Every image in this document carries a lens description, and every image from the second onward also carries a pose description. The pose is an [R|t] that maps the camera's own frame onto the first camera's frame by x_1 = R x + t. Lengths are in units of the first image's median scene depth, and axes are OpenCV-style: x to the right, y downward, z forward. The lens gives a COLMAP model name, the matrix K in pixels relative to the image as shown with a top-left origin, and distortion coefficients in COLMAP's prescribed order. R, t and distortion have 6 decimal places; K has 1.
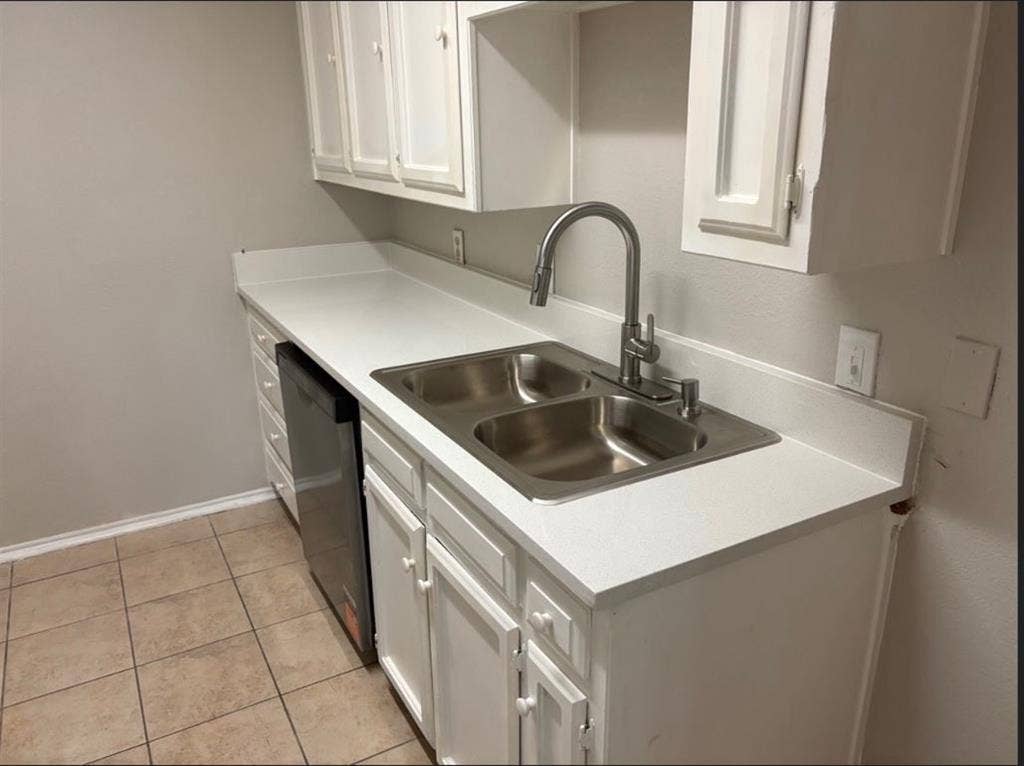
lens RADIAL K [[765.4, 0, 516.6], [0, 765.4, 397.1], [0, 0, 1]] dist [0.029438, -0.050240]
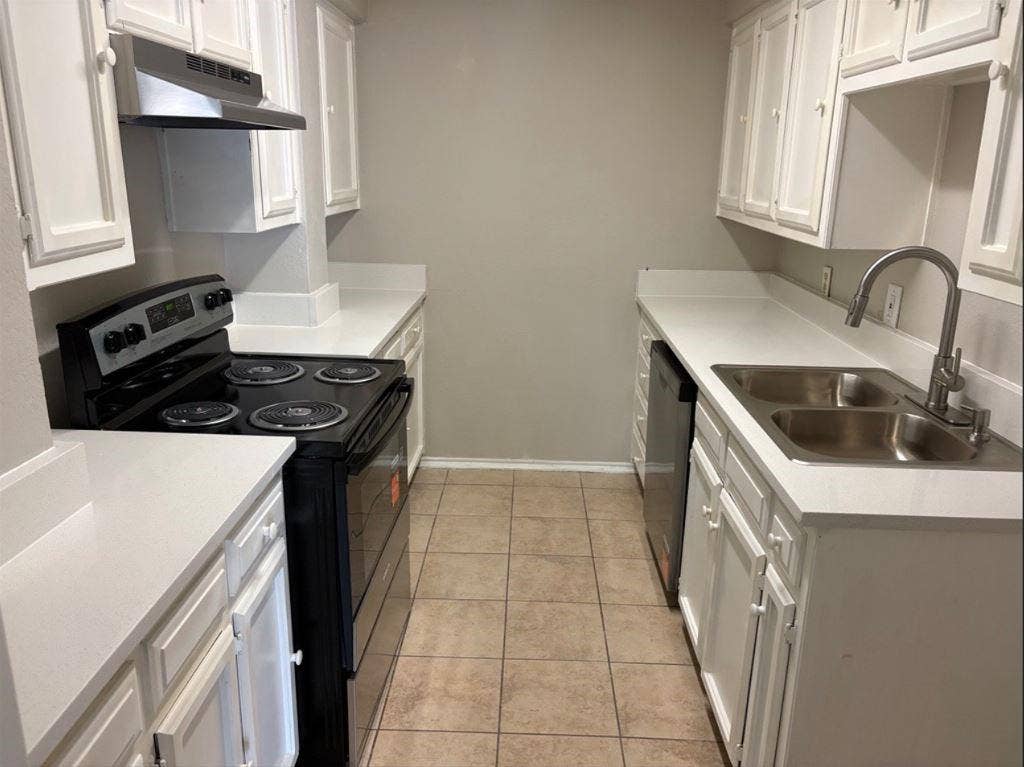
lens RADIAL K [[765.4, 0, 516.6], [0, 765.4, 397.6], [0, 0, 1]] dist [0.029438, -0.050240]
pose [[0.857912, 0.173843, -0.483493, 0.151513], [-0.195267, 0.980731, 0.006145, 0.072859], [0.475245, 0.089138, 0.875326, -0.257840]]
